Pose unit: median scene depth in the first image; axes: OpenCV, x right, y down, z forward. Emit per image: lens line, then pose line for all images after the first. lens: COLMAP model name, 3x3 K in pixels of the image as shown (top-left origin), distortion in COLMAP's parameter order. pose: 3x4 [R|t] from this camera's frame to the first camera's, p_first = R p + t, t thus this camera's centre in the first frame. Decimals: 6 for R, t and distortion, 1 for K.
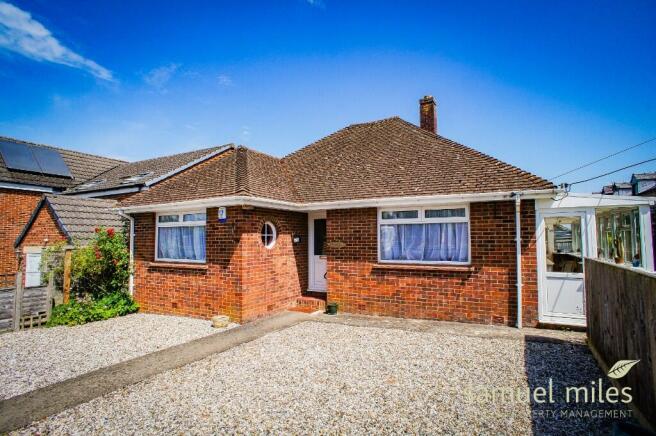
lens RADIAL K [[349.8, 0, 328.0], [0, 349.8, 218.0], [0, 0, 1]] dist [-0.064579, 0.041984]
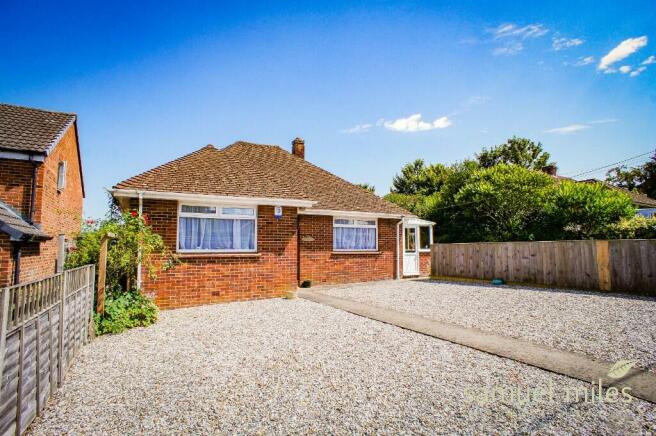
lens RADIAL K [[363.7, 0, 328.7], [0, 363.7, 220.1], [0, 0, 1]] dist [-0.069710, 0.050650]
pose [[0.528559, 0.069437, 0.846052, -1.260784], [-0.053246, 0.997398, -0.048594, 0.069585], [-0.847225, -0.019364, 0.530881, 0.146075]]
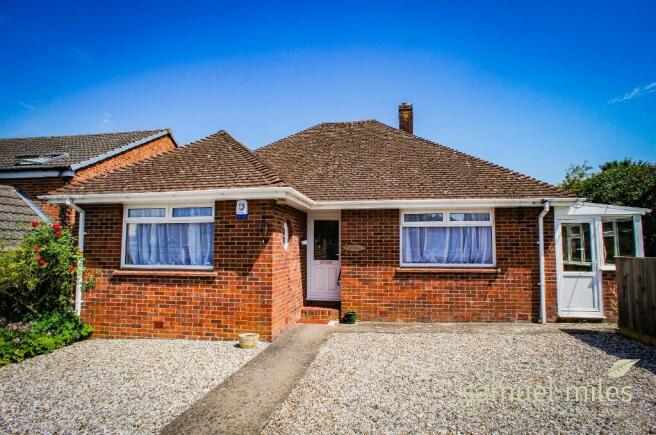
lens RADIAL K [[363.7, 0, 328.7], [0, 363.7, 219.6], [0, 0, 1]] dist [-0.069710, 0.050650]
pose [[0.942391, 0.033215, 0.332859, -0.379202], [-0.026637, 0.999350, -0.024309, 0.028311], [-0.333450, 0.014042, 0.942663, 0.121651]]
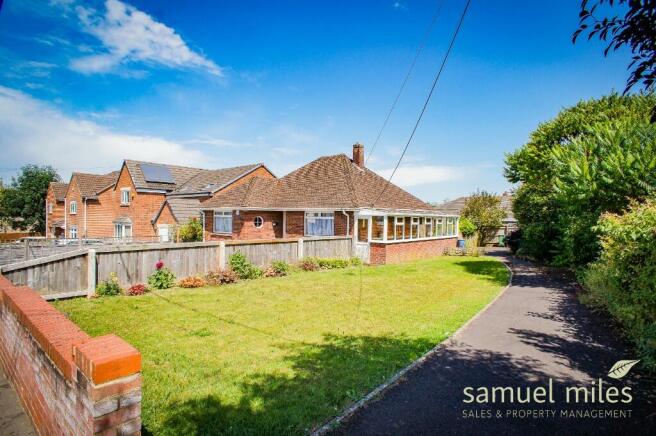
lens RADIAL K [[363.7, 0, 328.7], [0, 363.7, 220.1], [0, 0, 1]] dist [-0.069710, 0.050650]
pose [[0.975210, 0.022076, -0.220176, 0.798133], [-0.006378, 0.997402, 0.071754, -0.137200], [0.221188, -0.068571, 0.972818, -1.188710]]
